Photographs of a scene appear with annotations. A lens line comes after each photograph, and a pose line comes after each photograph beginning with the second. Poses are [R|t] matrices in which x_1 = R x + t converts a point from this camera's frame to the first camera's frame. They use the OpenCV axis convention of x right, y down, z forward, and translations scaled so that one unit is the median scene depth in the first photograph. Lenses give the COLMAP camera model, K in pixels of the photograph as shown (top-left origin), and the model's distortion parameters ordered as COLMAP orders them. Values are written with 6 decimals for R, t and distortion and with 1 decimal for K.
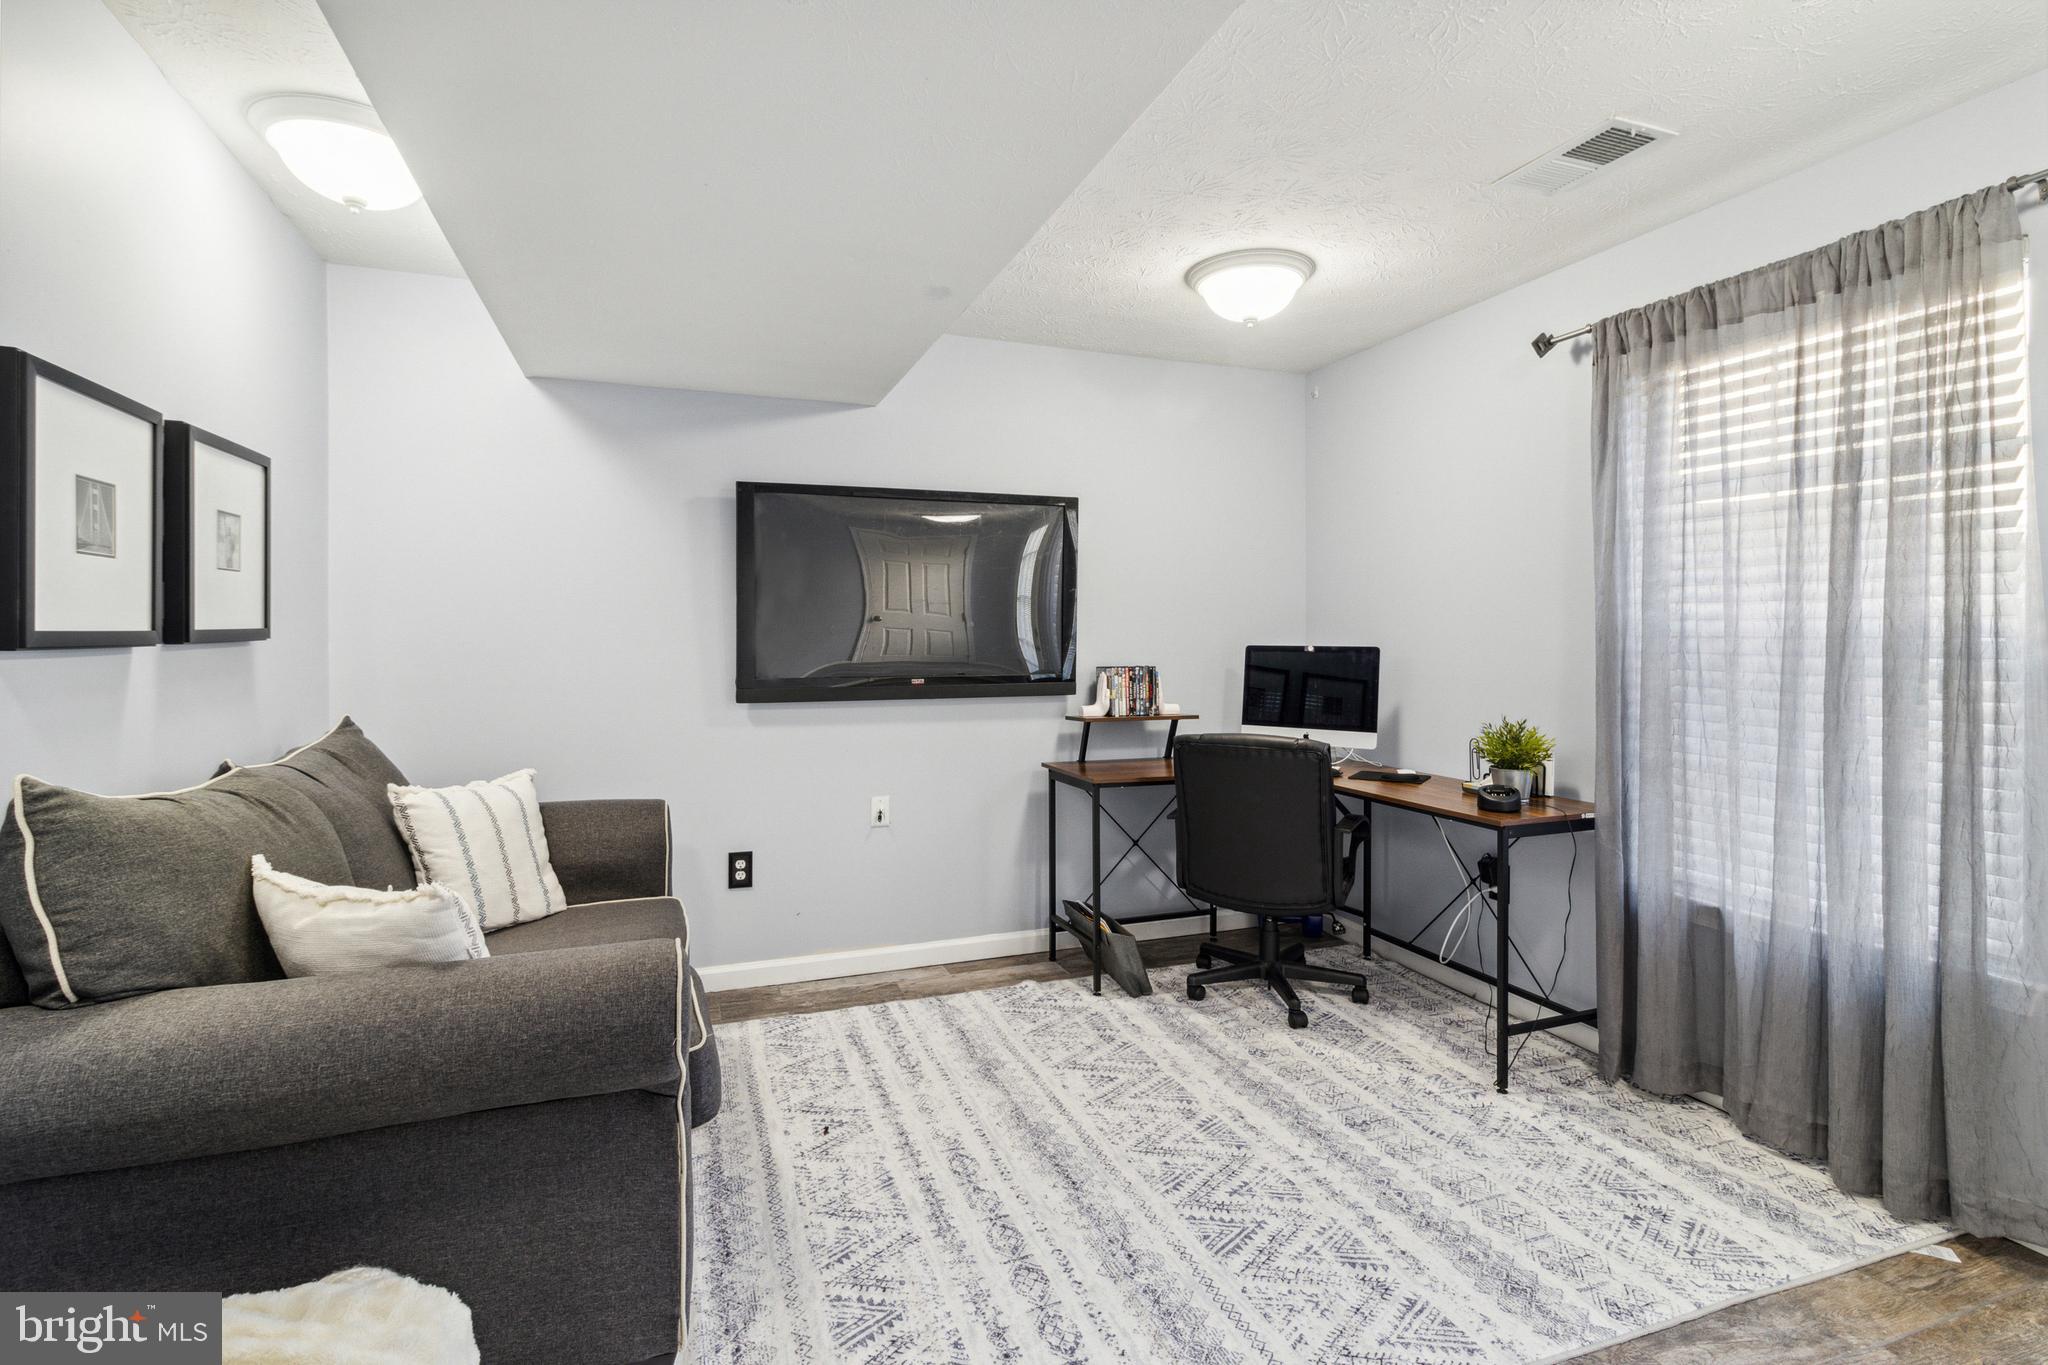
lens RADIAL K [[969.0, 0, 1028.7], [0, 969.0, 641.1], [0, 0, 1]] dist [0.000771, 0.000305]
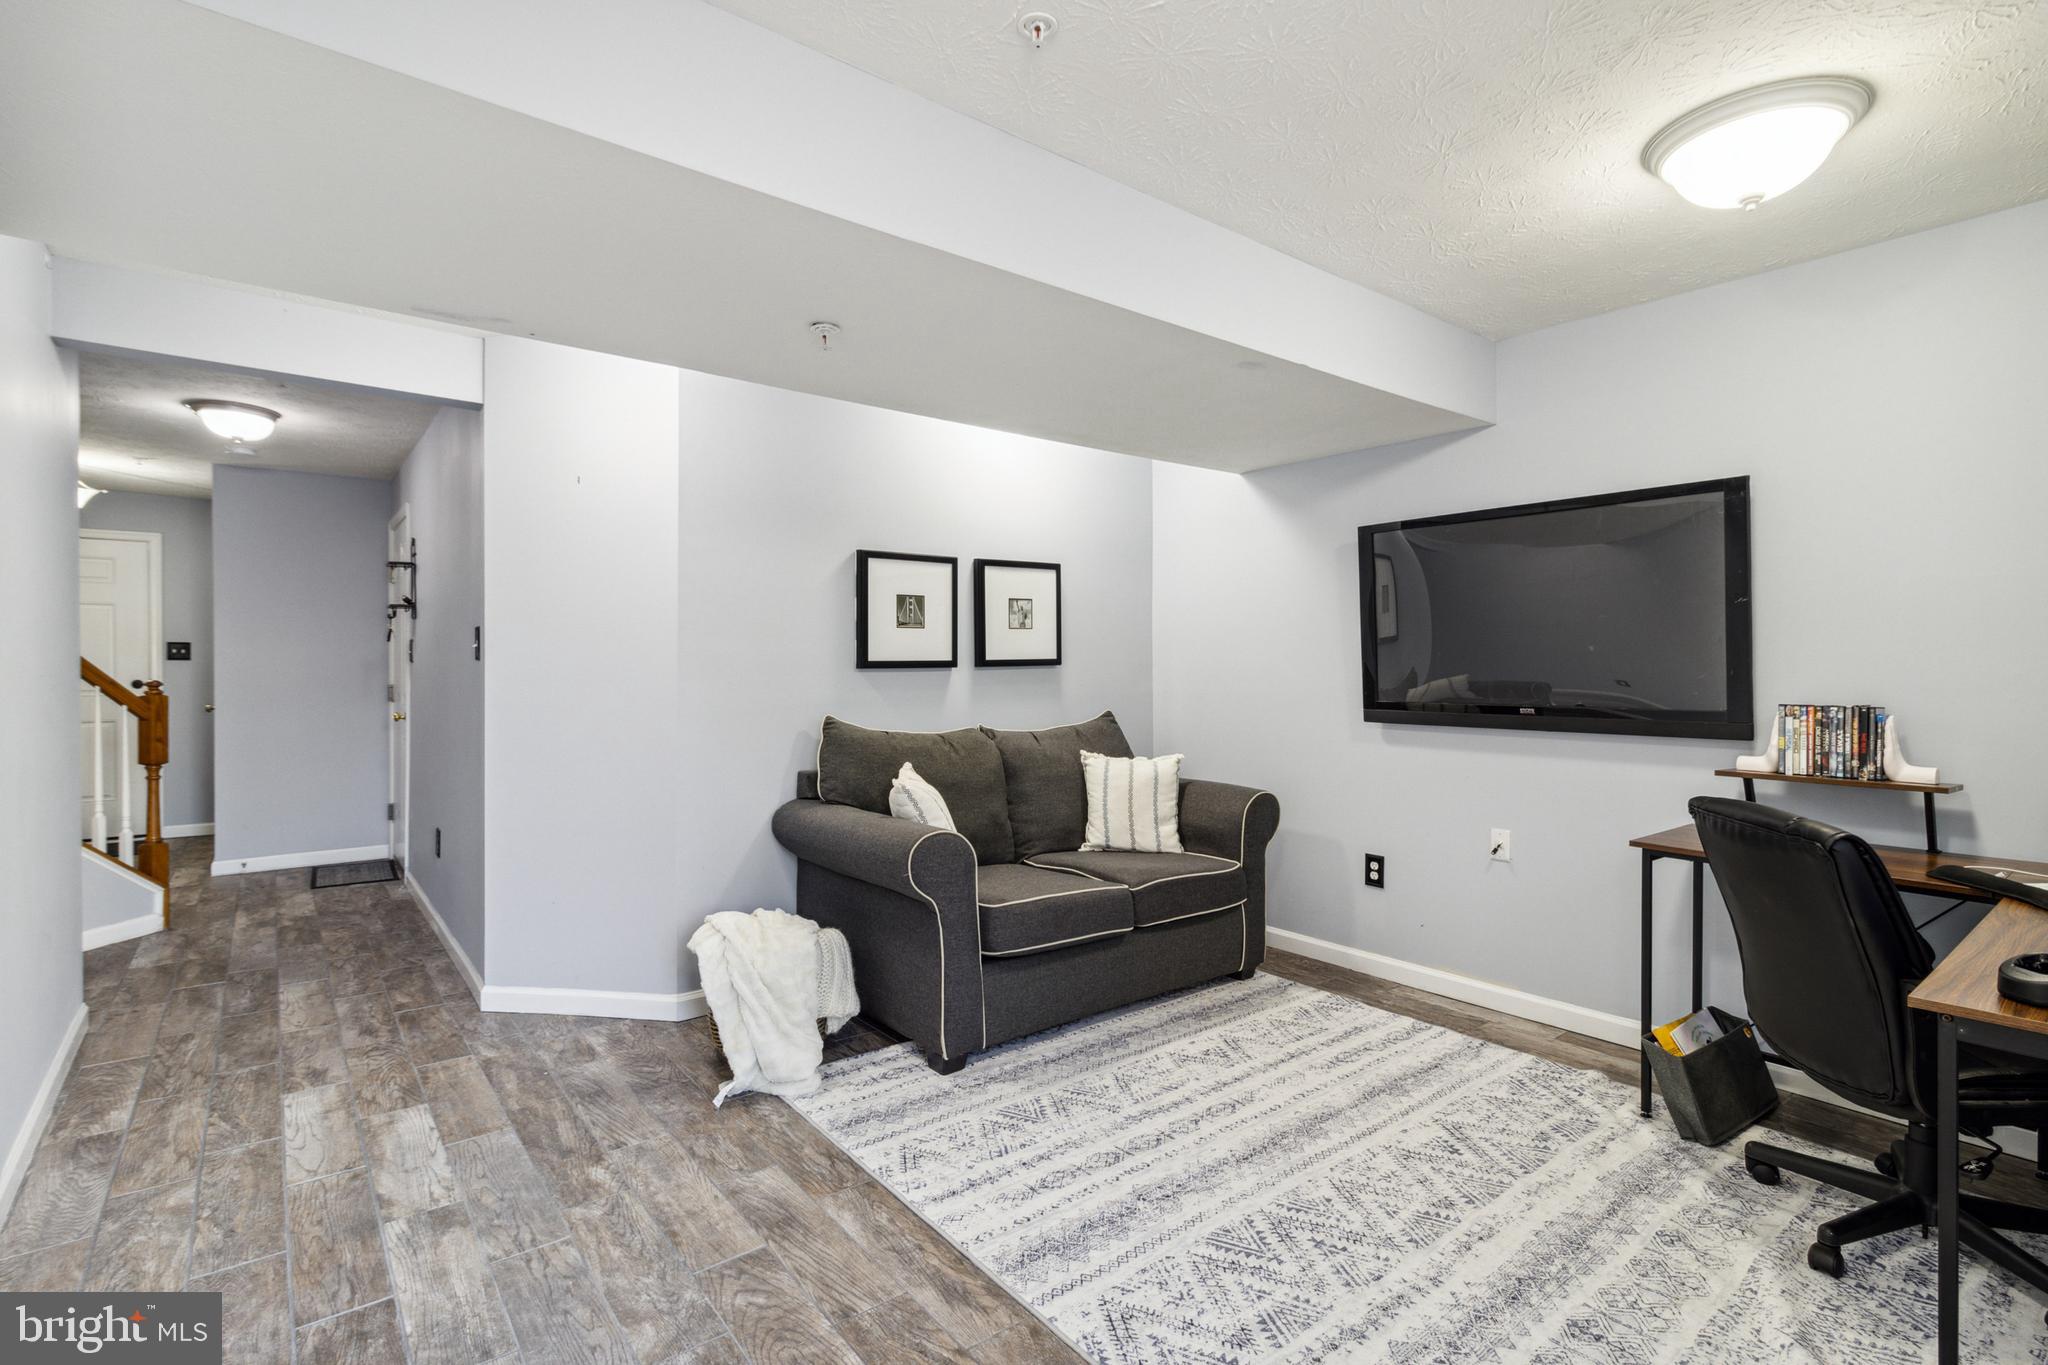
lens RADIAL K [[969.0, 0, 1031.7], [0, 969.0, 672.1], [0, 0, 1]] dist [0.000771, 0.000305]
pose [[0.314170, 0.007204, -0.949339, 0.761070], [-0.004286, 0.999972, 0.006169, 0.000770], [0.949357, 0.002131, 0.314192, 0.318131]]
